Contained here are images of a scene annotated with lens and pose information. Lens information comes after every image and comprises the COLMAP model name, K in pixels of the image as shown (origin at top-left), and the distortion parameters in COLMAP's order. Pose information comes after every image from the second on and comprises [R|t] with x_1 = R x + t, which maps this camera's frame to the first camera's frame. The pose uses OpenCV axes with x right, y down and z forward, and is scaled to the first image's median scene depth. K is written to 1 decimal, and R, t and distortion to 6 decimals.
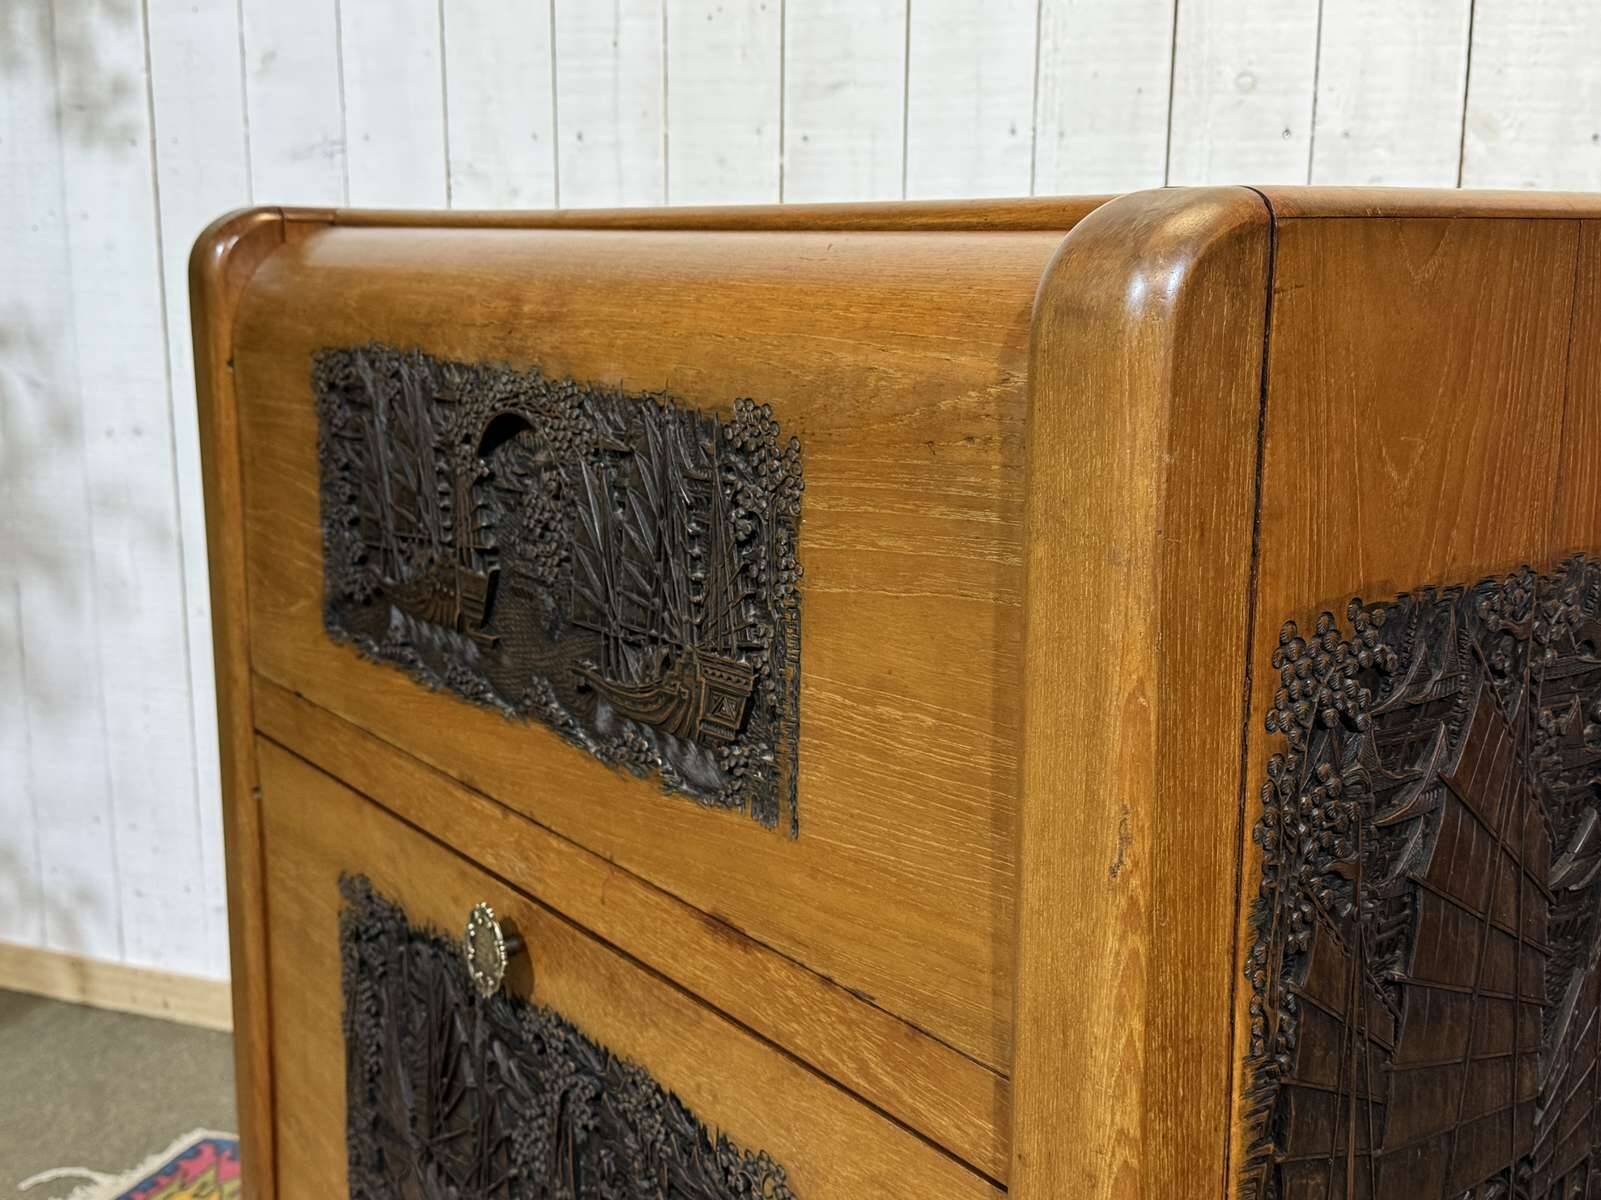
lens RADIAL K [[1864.2, 0, 785.9], [0, 1864.2, 615.8], [0, 0, 1]] dist [0.060722, 0.000000]
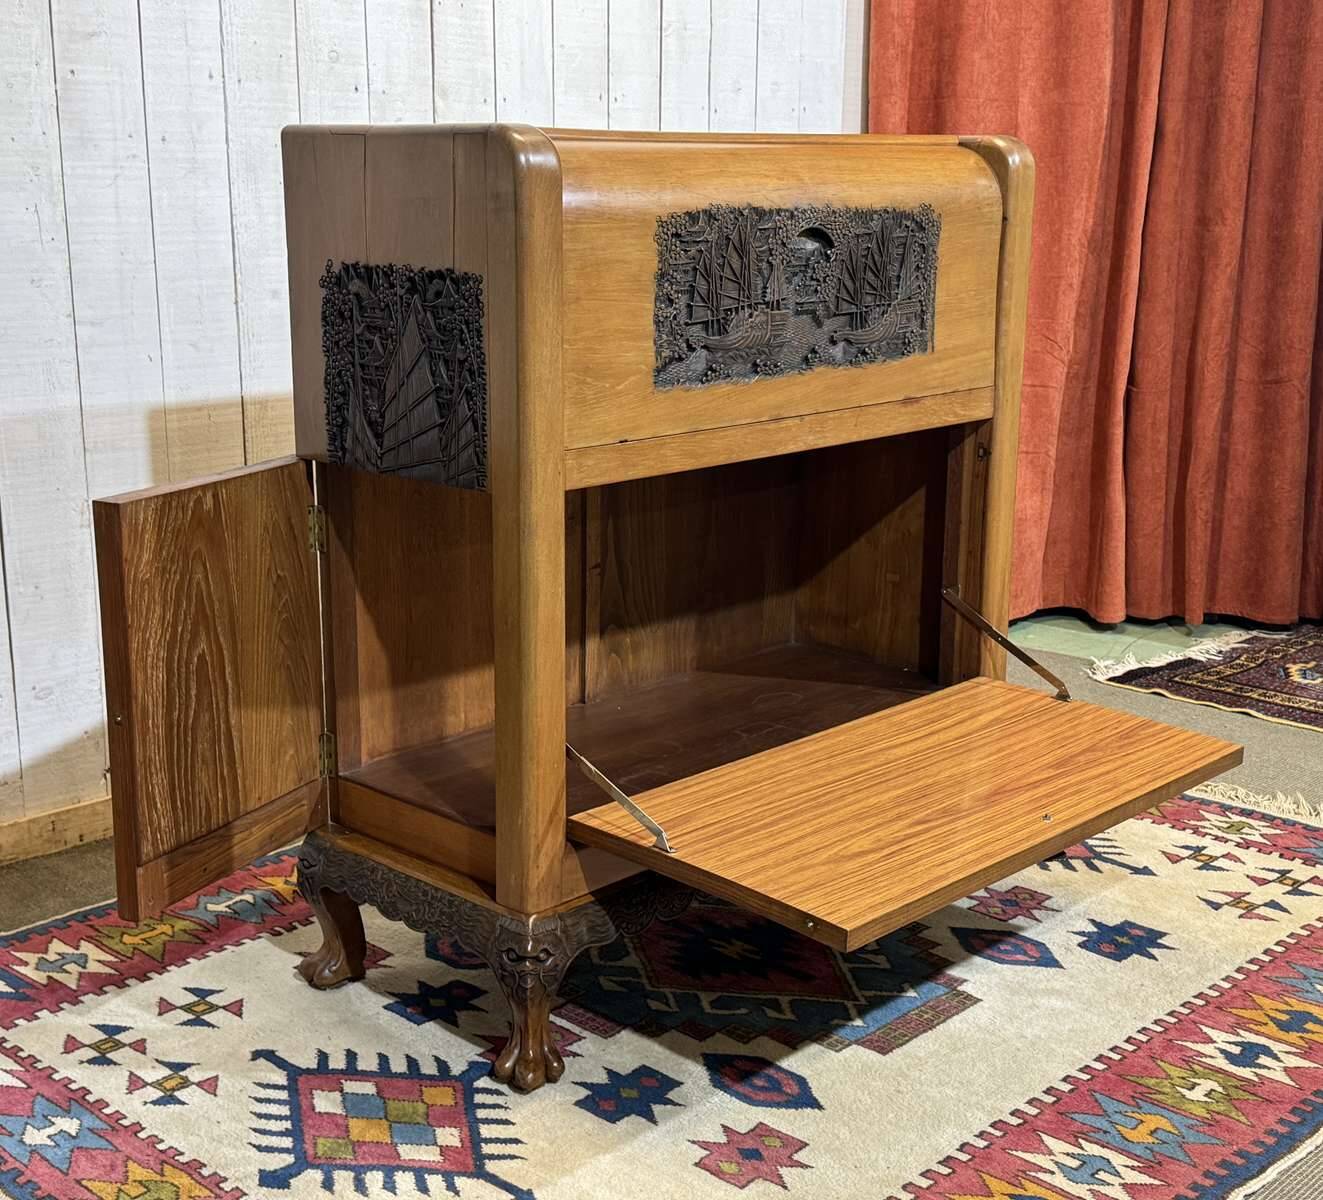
lens RADIAL K [[1799.3, 0, 637.1], [0, 1799.3, 609.8], [0, 0, 1]] dist [0.092535, 0.000000]
pose [[0.390561, -0.218710, 0.894219, -1.916392], [0.185828, 0.970102, 0.156107, -0.019437], [-0.901626, 0.105202, 0.419527, 0.226875]]
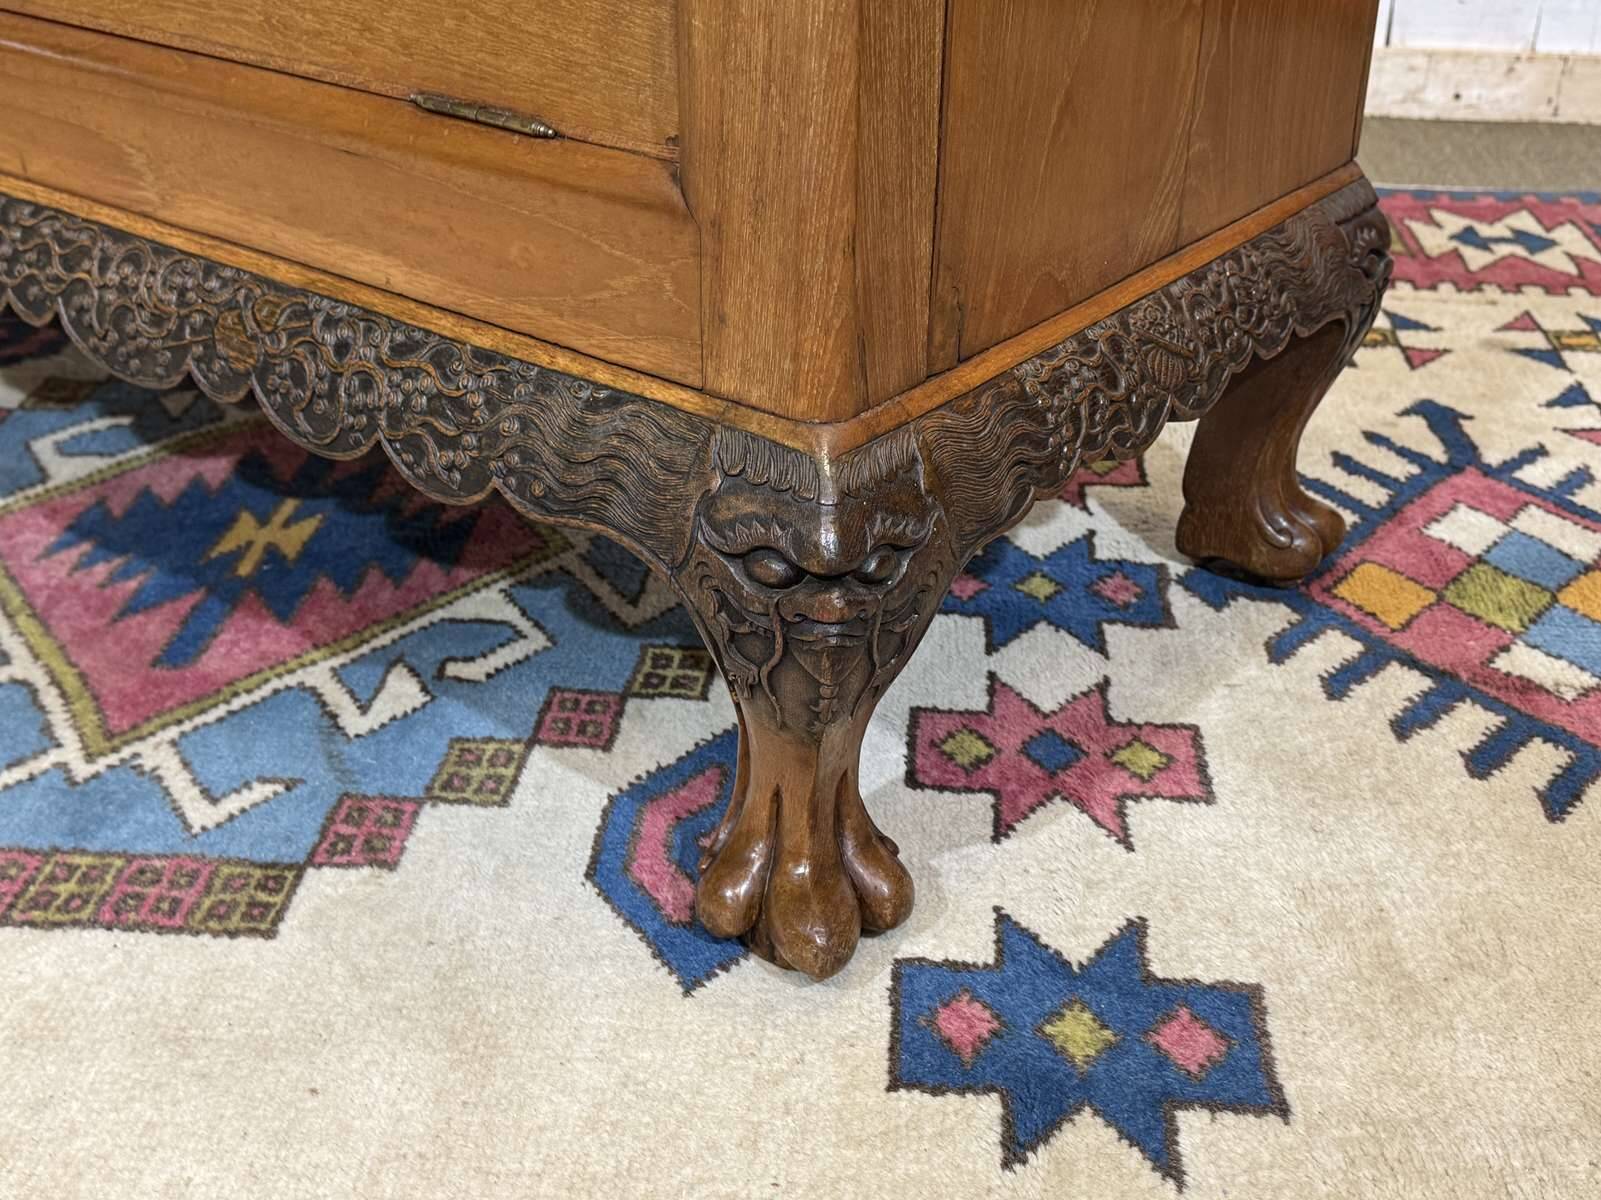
lens RADIAL K [[1864.2, 0, 793.2], [0, 1864.2, 615.7], [0, 0, 1]] dist [0.060722, 0.000000]
pose [[0.955086, -0.139644, 0.261363, -0.049902], [0.055548, 0.950737, 0.304982, 0.512687], [-0.291076, -0.276766, 0.915792, 0.200066]]
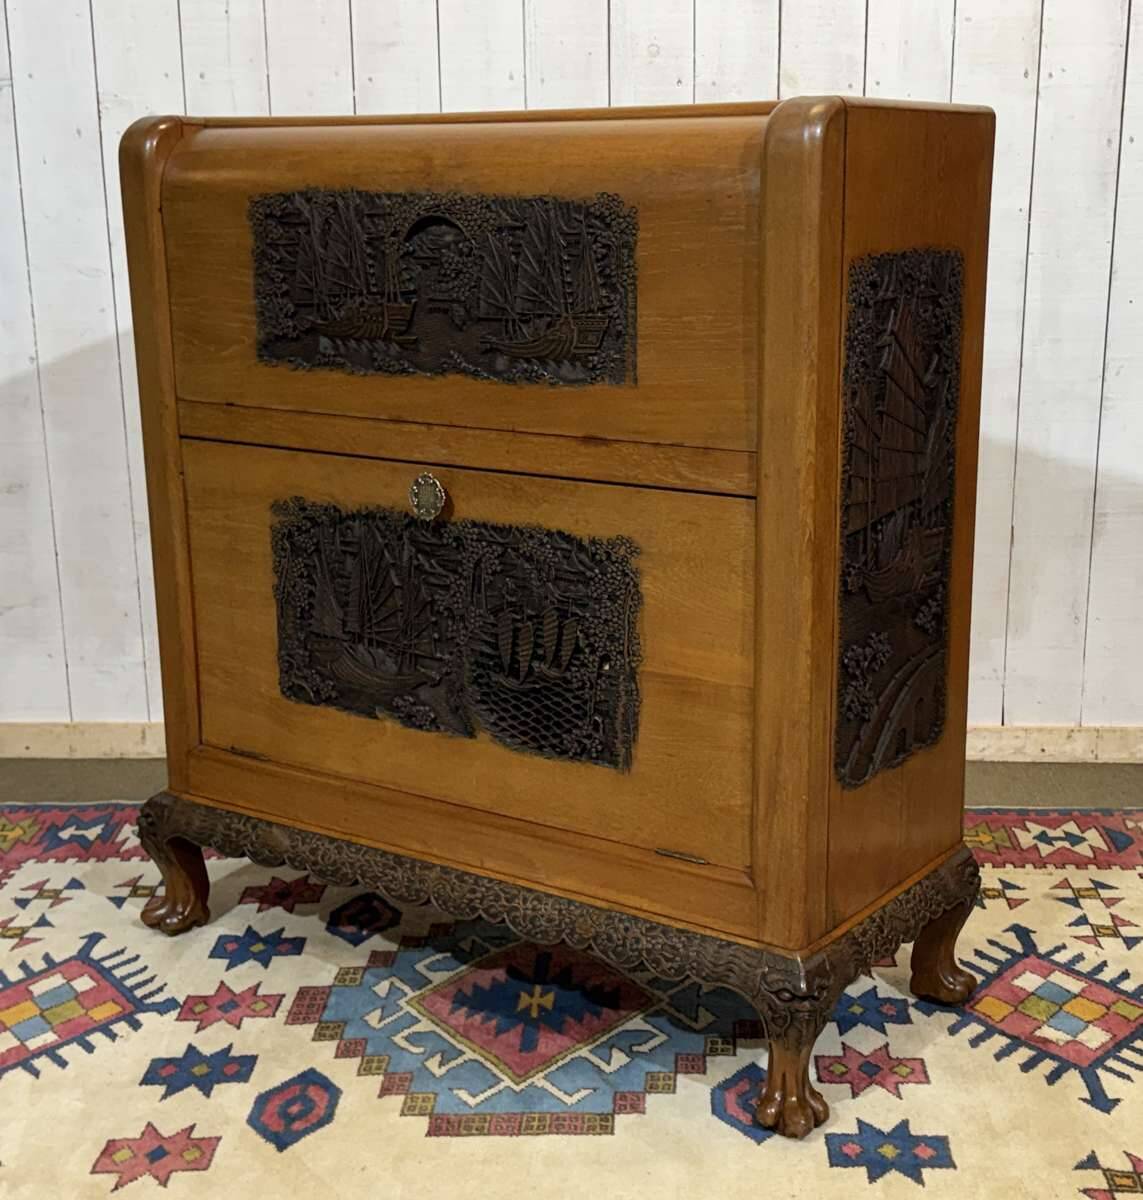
lens RADIAL K [[1785.0, 0, 643.9], [0, 1785.0, 641.7], [0, 0, 1]] dist [0.115696, 0.000000]
pose [[0.935561, -0.095504, 0.340006, -0.571827], [0.079735, 0.995004, 0.060085, 0.223412], [-0.344045, -0.029103, 0.938502, -0.817048]]
